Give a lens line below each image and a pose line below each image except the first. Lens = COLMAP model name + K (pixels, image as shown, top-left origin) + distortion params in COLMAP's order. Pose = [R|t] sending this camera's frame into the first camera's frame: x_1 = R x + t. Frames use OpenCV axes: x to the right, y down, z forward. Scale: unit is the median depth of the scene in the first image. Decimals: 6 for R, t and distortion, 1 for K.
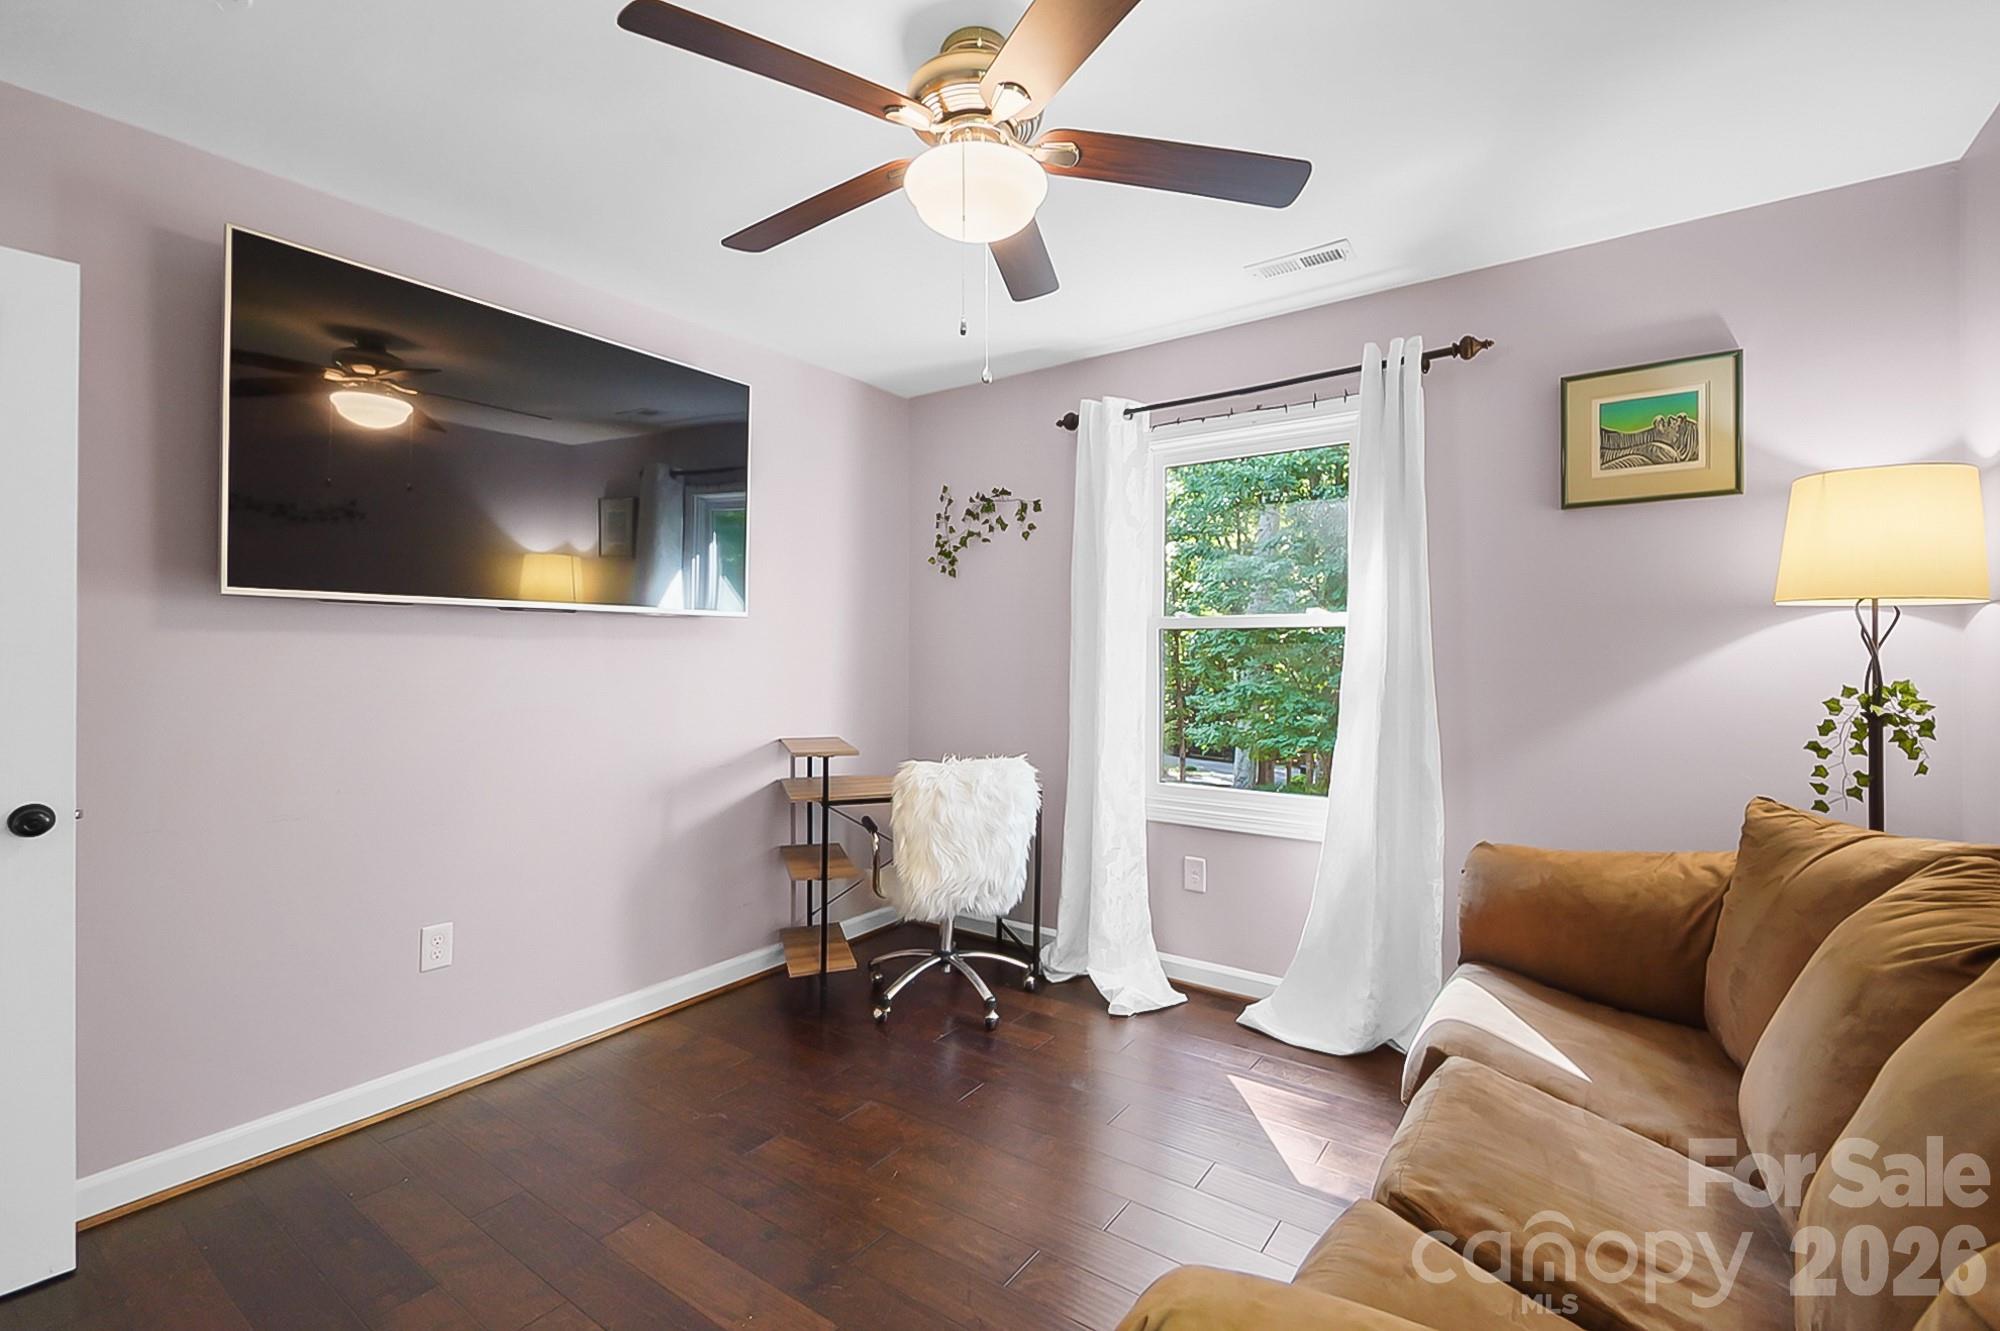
lens RADIAL K [[873.5, 0, 1000.8], [0, 873.5, 655.2], [0, 0, 1]] dist [-0.001917, -0.000155]
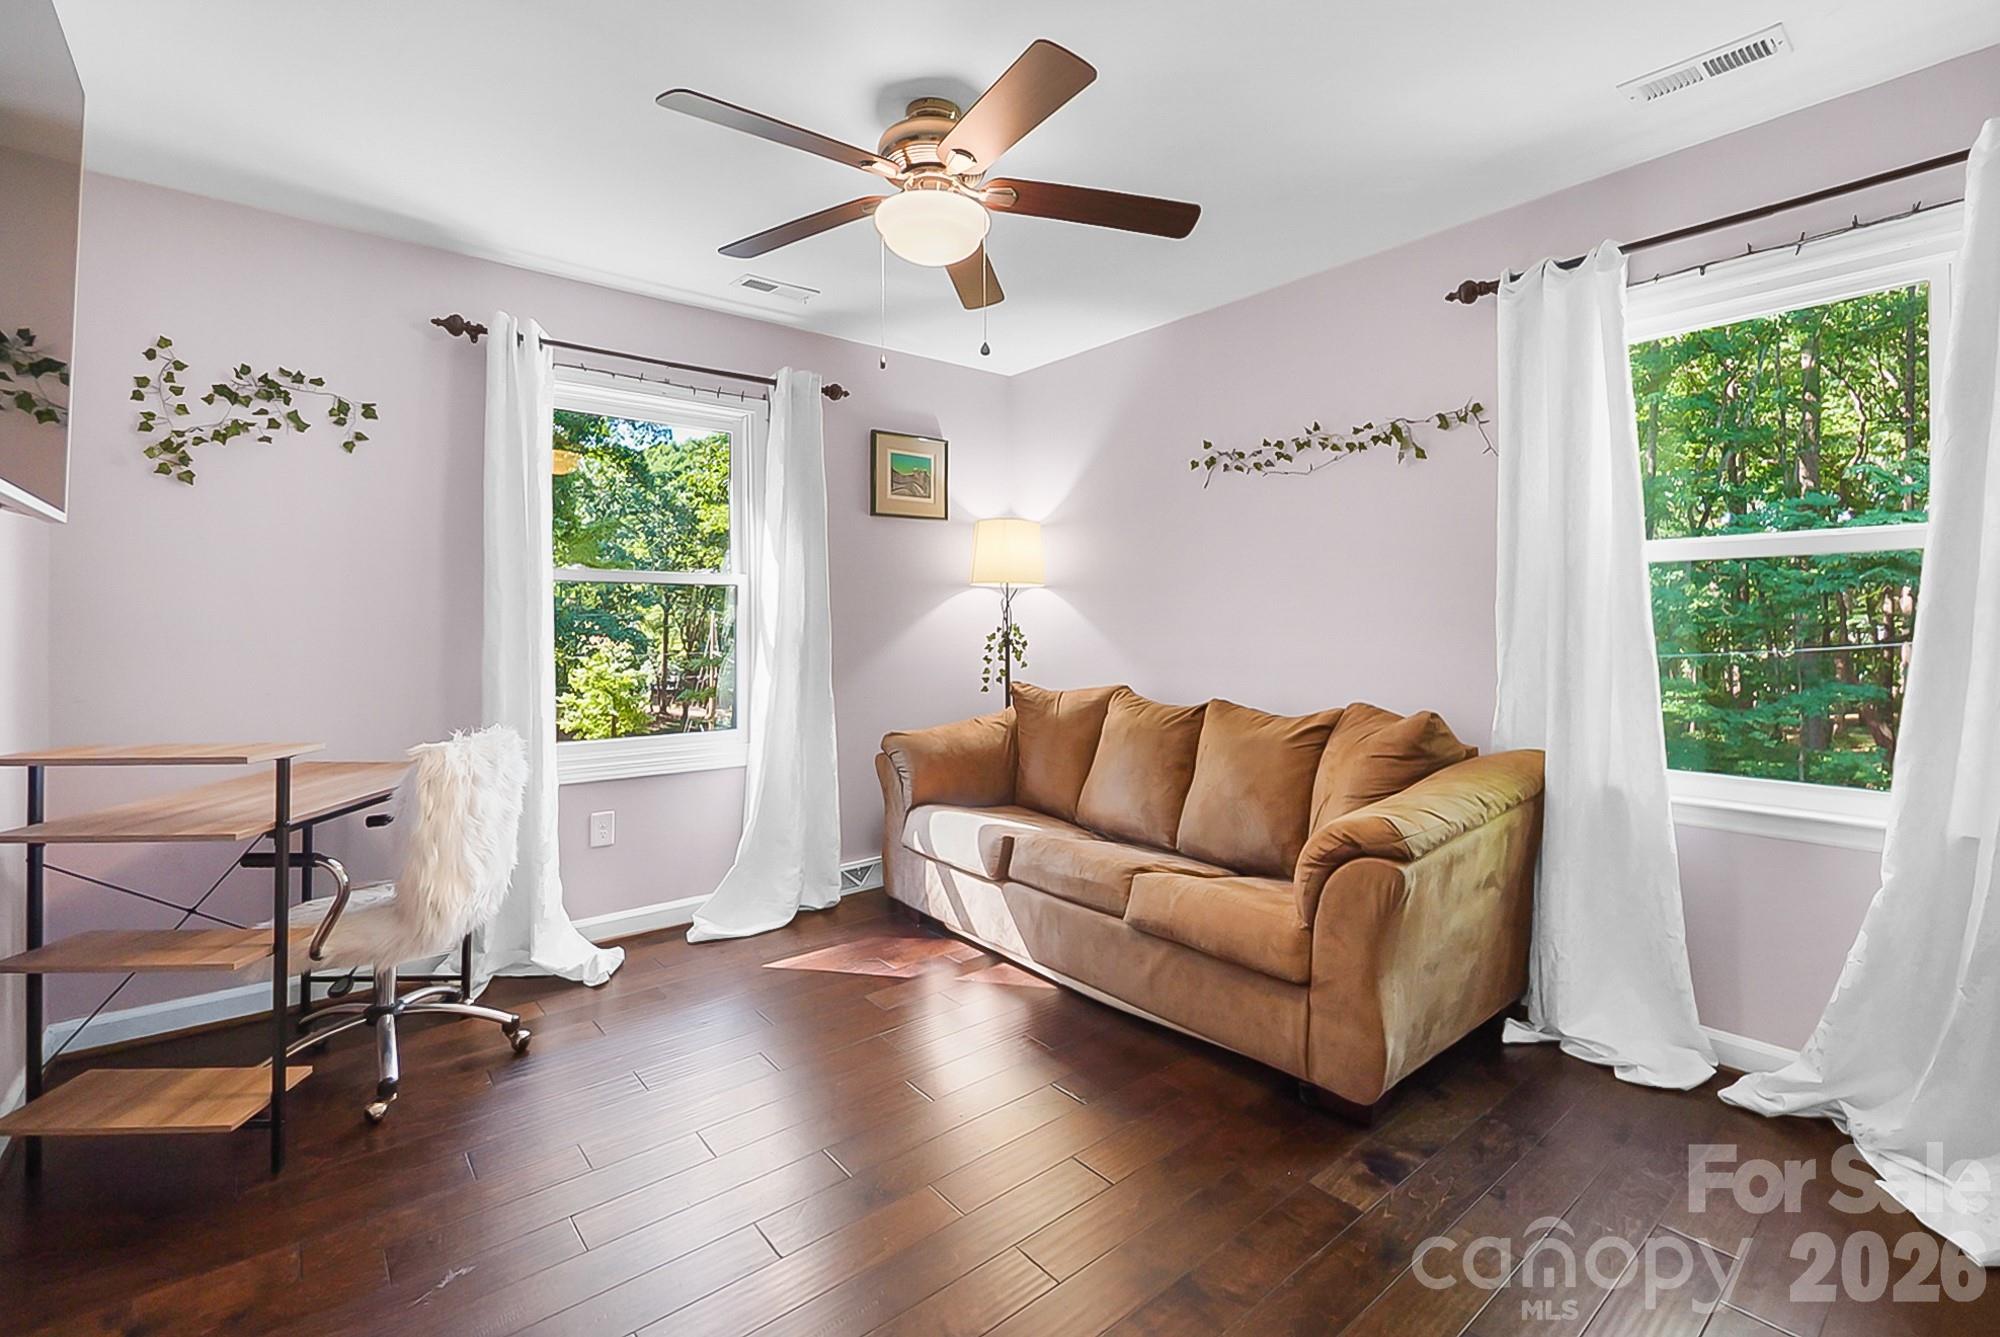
lens RADIAL K [[891.1, 0, 1004.3], [0, 891.1, 622.5], [0, 0, 1]] dist [0.000071, 0.000102]
pose [[0.258654, -0.002358, 0.965967, -0.806330], [0.000520, 0.999997, 0.002302, 0.017584], [-0.965970, -0.000093, 0.258654, 0.373275]]
